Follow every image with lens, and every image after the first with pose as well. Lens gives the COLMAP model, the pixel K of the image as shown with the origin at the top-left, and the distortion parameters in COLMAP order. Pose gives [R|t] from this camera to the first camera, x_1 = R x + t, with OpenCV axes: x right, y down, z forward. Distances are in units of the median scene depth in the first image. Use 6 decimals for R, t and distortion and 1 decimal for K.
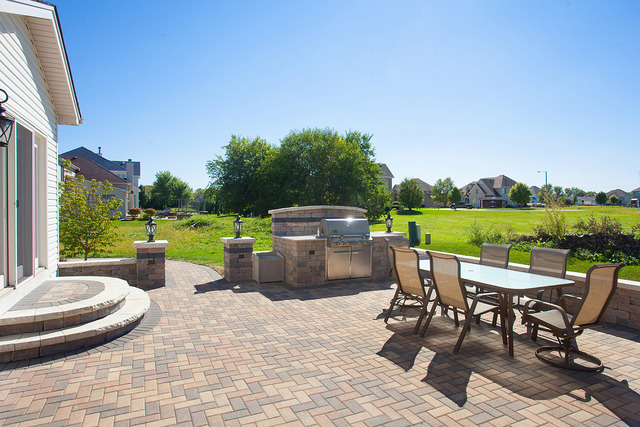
lens RADIAL K [[385.1, 0, 320.0], [0, 385.1, 213.5], [0, 0, 1]] dist [0.000094, 0.000553]
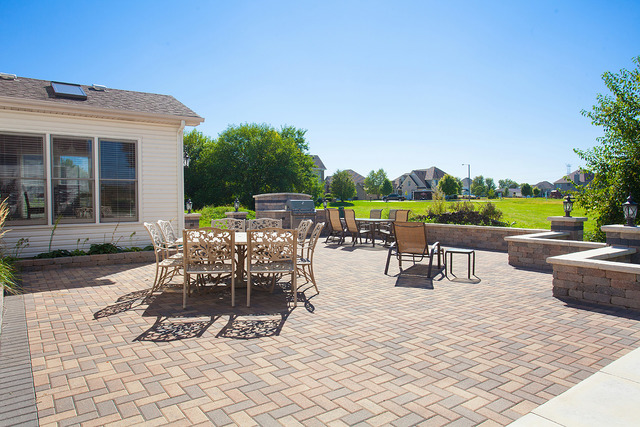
lens RADIAL K [[434.6, 0, 320.0], [0, 434.6, 213.5], [0, 0, 1]] dist [-0.006734, -0.000730]
pose [[0.984630, -0.012569, 0.174199, -0.022129], [0.010462, 0.999861, 0.013006, 0.005869], [-0.174338, -0.010983, 0.984625, -0.108750]]
